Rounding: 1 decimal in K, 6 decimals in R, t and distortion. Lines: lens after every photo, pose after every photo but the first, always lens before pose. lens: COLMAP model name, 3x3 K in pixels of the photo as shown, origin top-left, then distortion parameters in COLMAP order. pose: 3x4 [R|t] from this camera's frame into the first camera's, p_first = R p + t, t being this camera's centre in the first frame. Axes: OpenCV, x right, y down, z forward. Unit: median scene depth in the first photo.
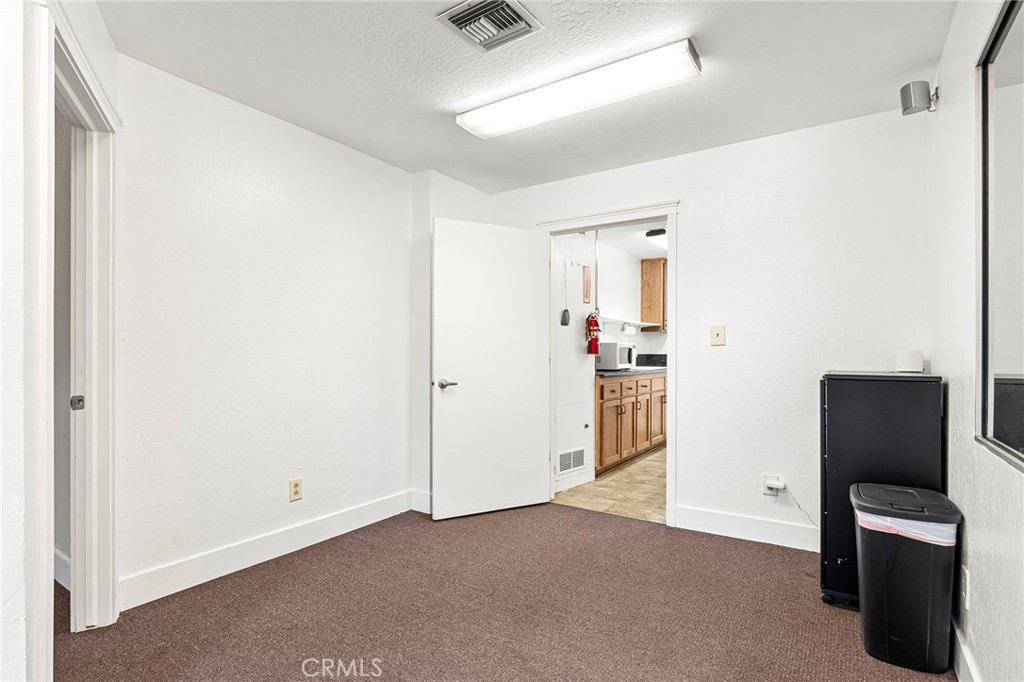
lens RADIAL K [[508.3, 0, 512.0], [0, 508.3, 341.0], [0, 0, 1]] dist [0.000135, 0.000064]
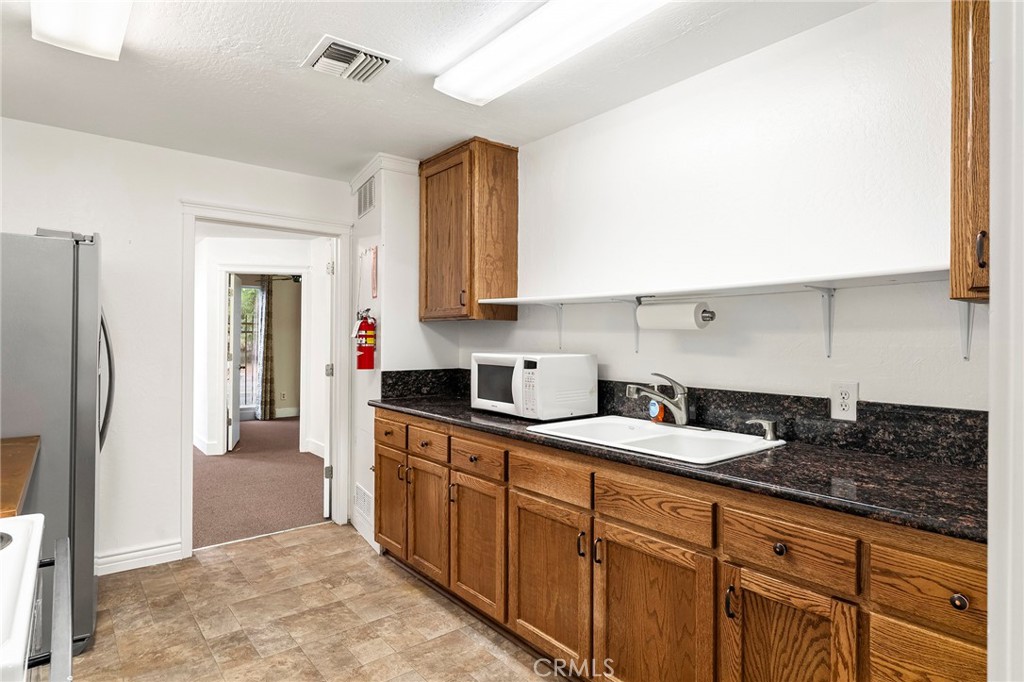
lens RADIAL K [[557.9, 0, 512.0], [0, 557.9, 341.0], [0, 0, 1]] dist [-0.000536, -0.000097]
pose [[-0.302956, -0.008868, -0.952963, 0.872397], [0.017778, 0.999730, -0.014955, 0.004948], [0.952839, -0.021472, -0.302716, 1.493632]]
